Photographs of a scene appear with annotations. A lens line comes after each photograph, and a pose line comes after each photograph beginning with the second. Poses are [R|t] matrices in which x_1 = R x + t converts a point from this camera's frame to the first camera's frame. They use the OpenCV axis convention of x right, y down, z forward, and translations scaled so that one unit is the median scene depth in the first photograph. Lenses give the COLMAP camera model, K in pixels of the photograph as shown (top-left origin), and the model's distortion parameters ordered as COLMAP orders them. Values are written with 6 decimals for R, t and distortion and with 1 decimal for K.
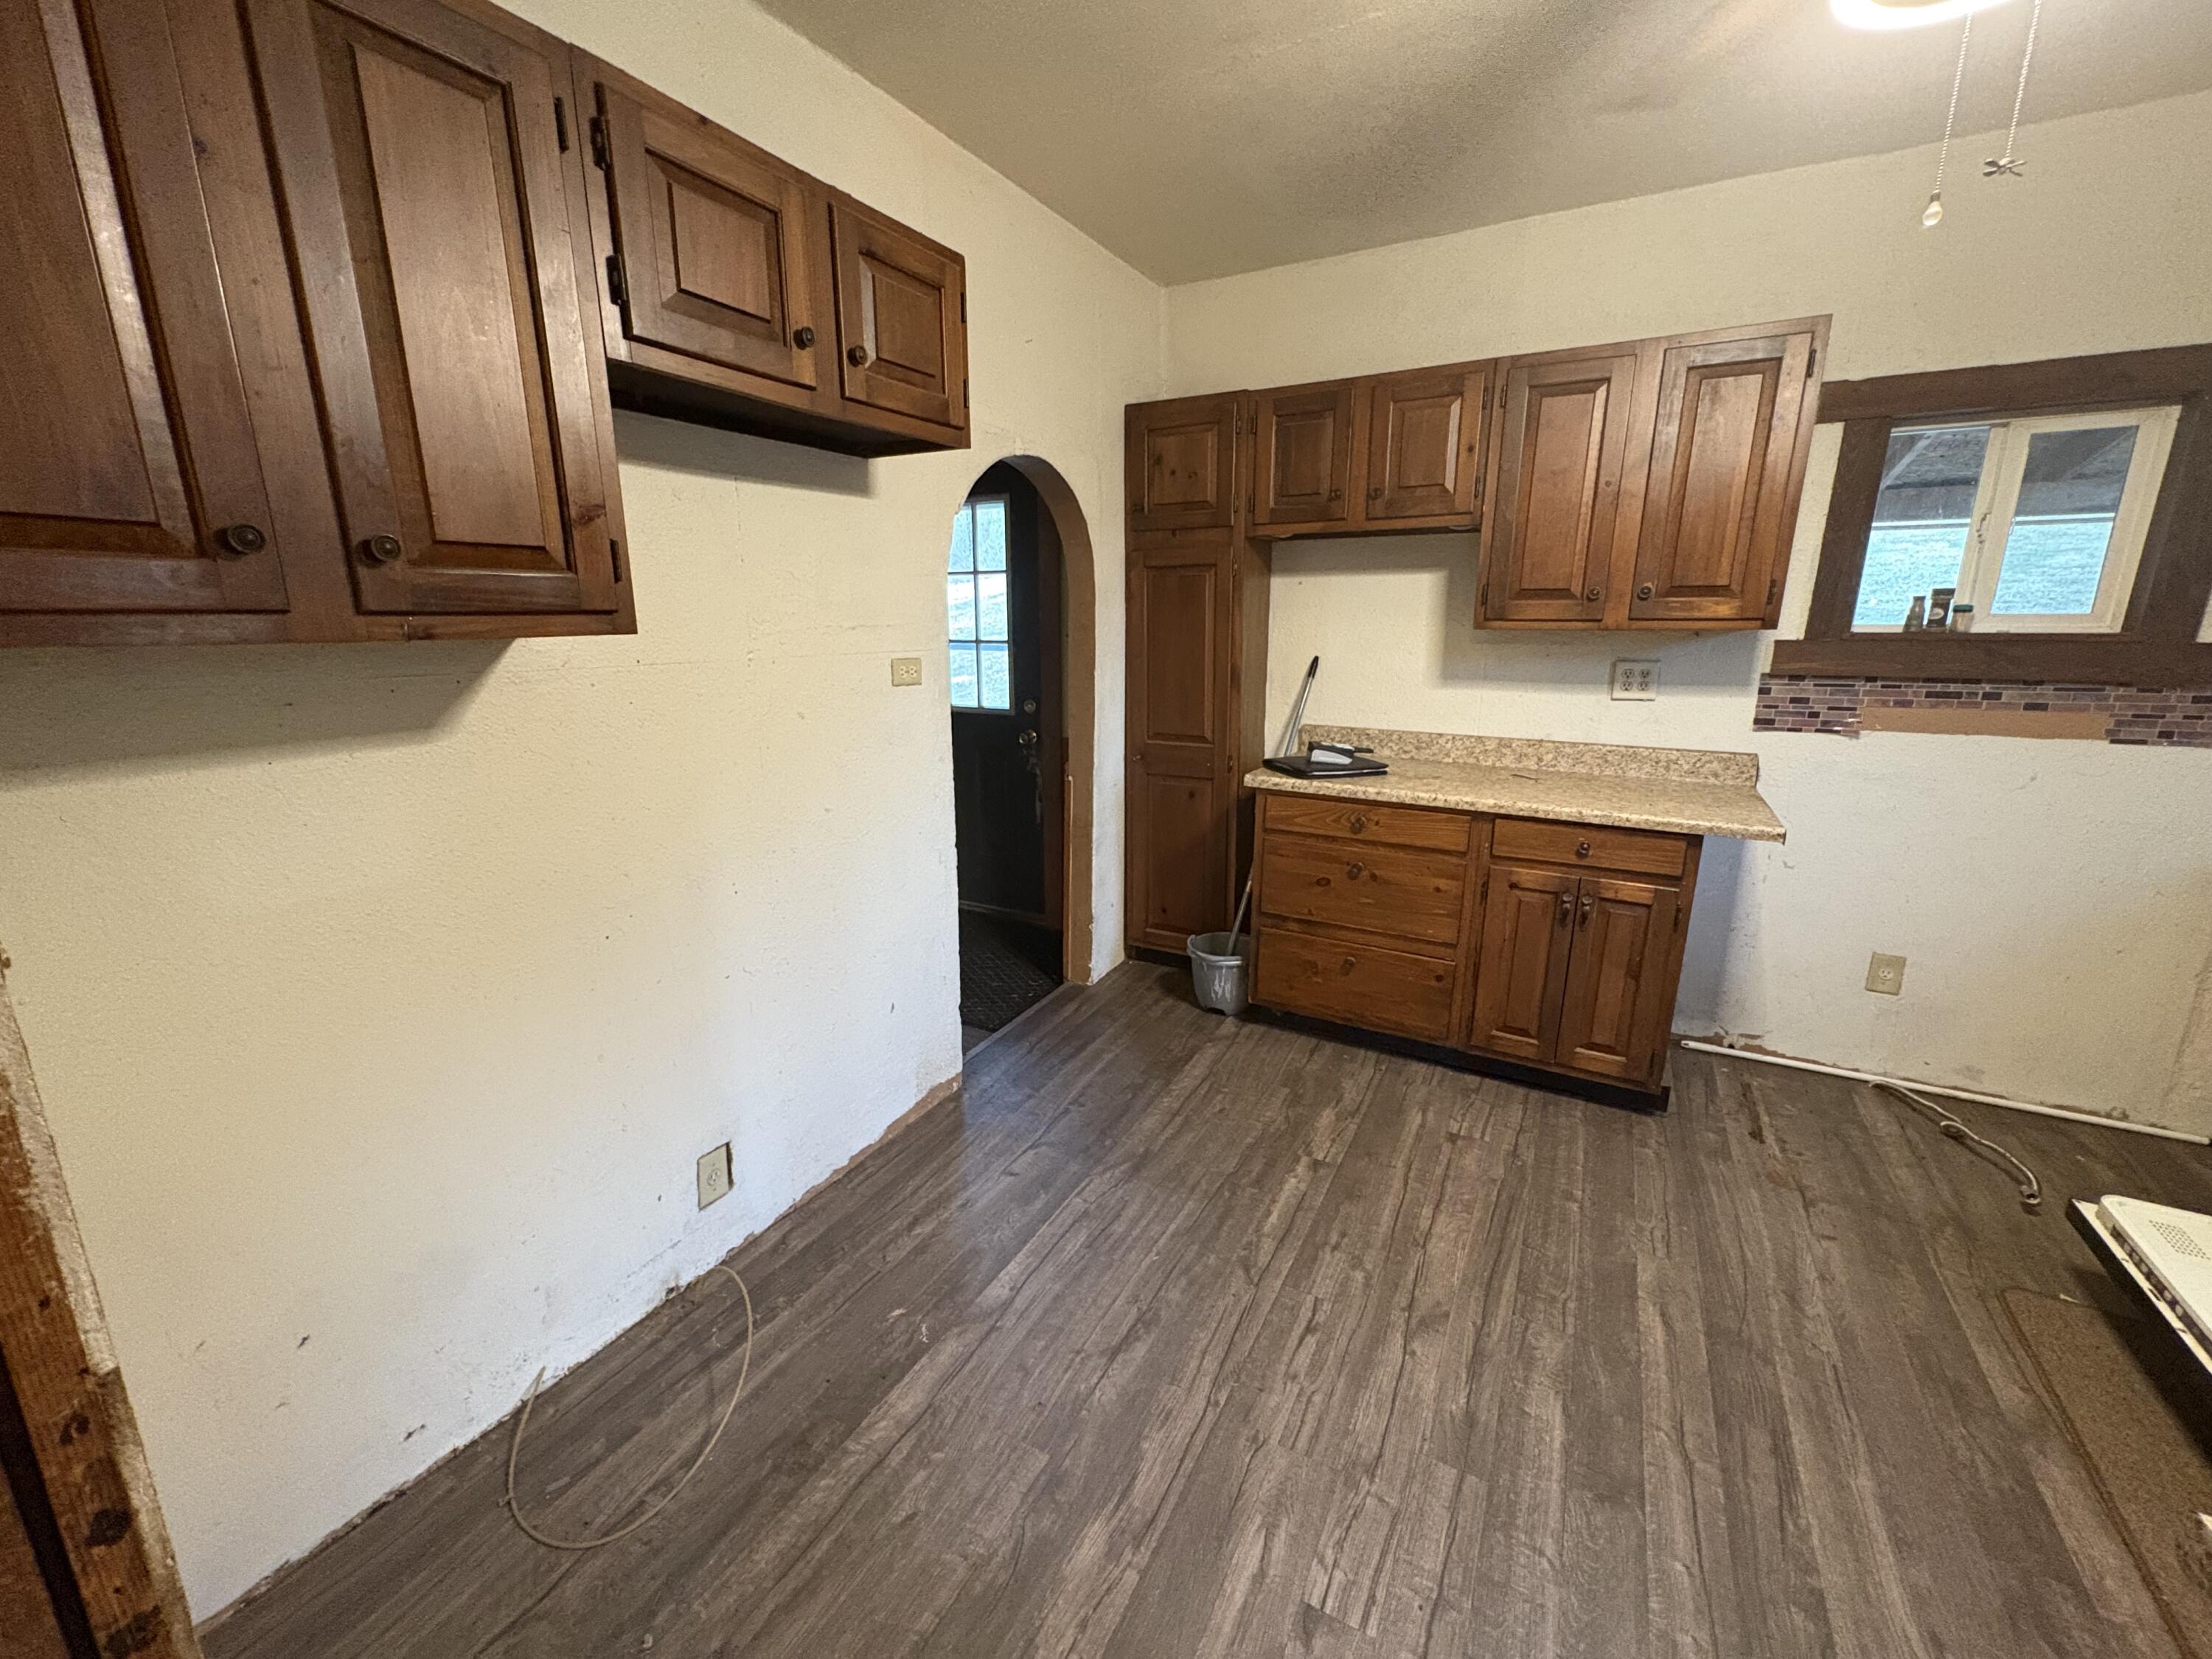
lens RADIAL K [[880.7, 0, 1109.8], [0, 880.7, 831.4], [0, 0, 1]] dist [0.001677, 0.000237]
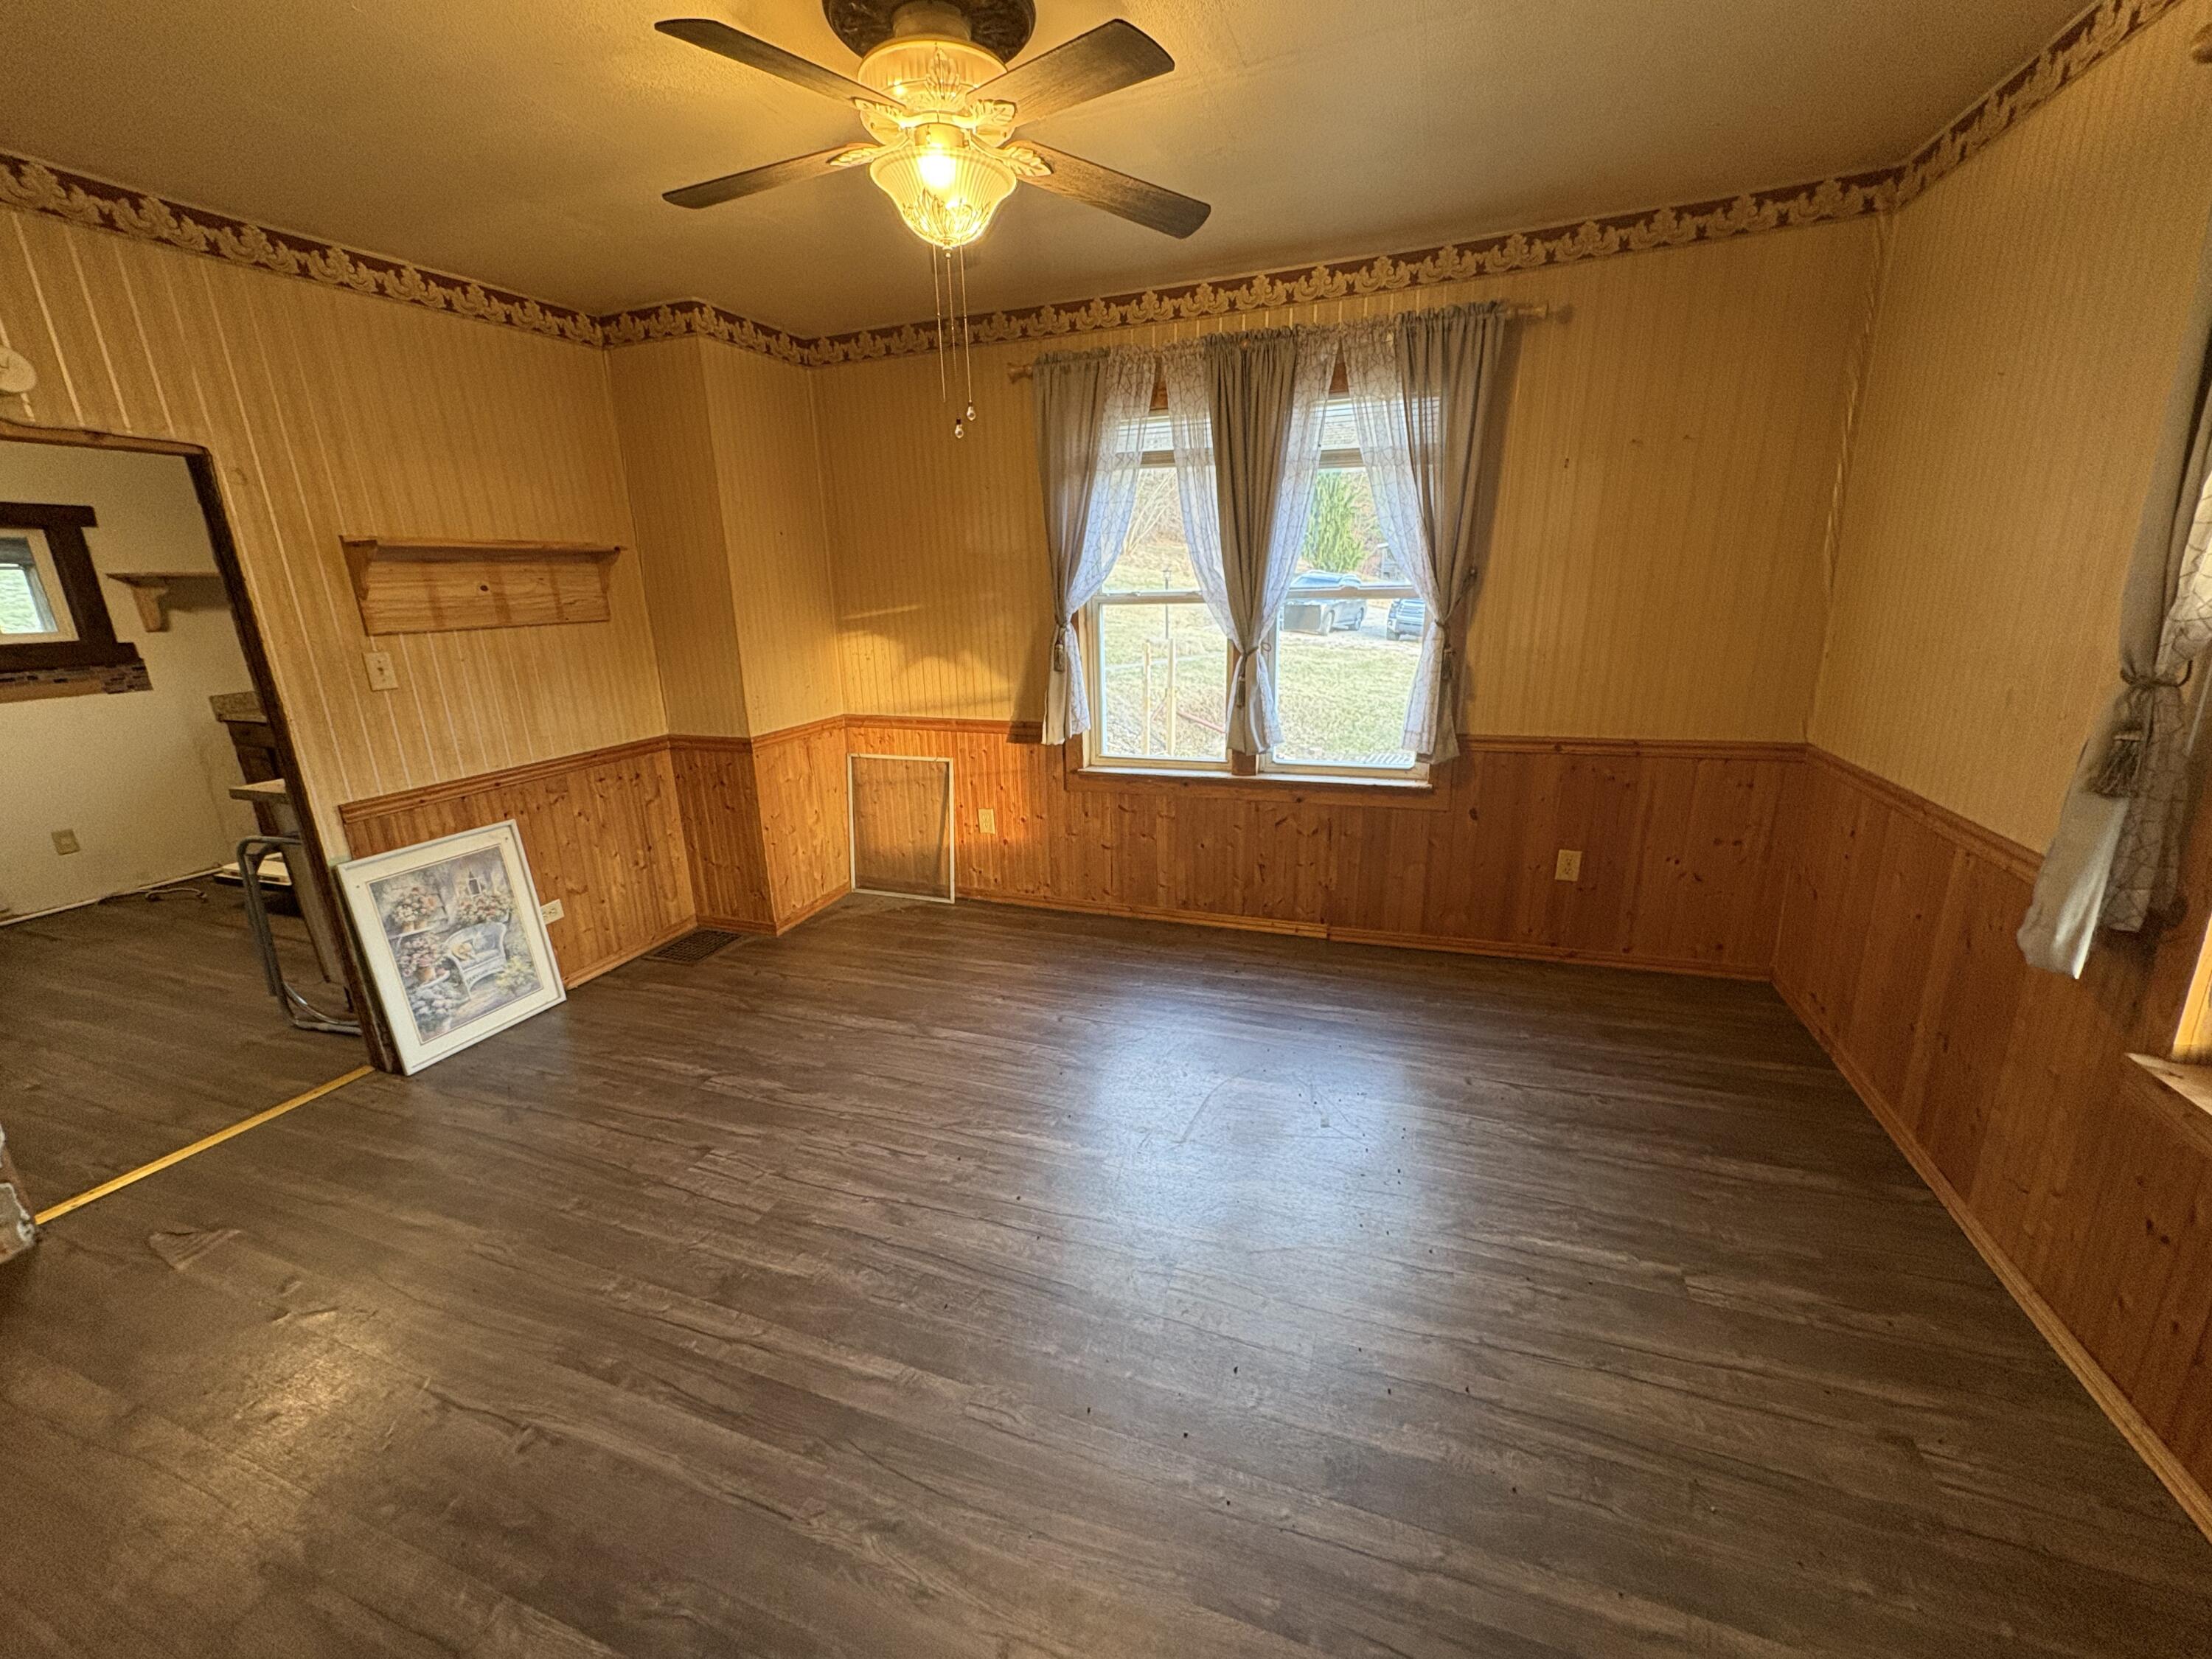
lens RADIAL K [[880.7, 0, 1106.9], [0, 880.7, 826.7], [0, 0, 1]] dist [0.001677, 0.000237]
pose [[-0.155796, -0.265036, 0.951569, -1.212206], [0.258956, 0.918681, 0.298273, 0.166209], [-0.953242, 0.292884, -0.074494, -0.927712]]
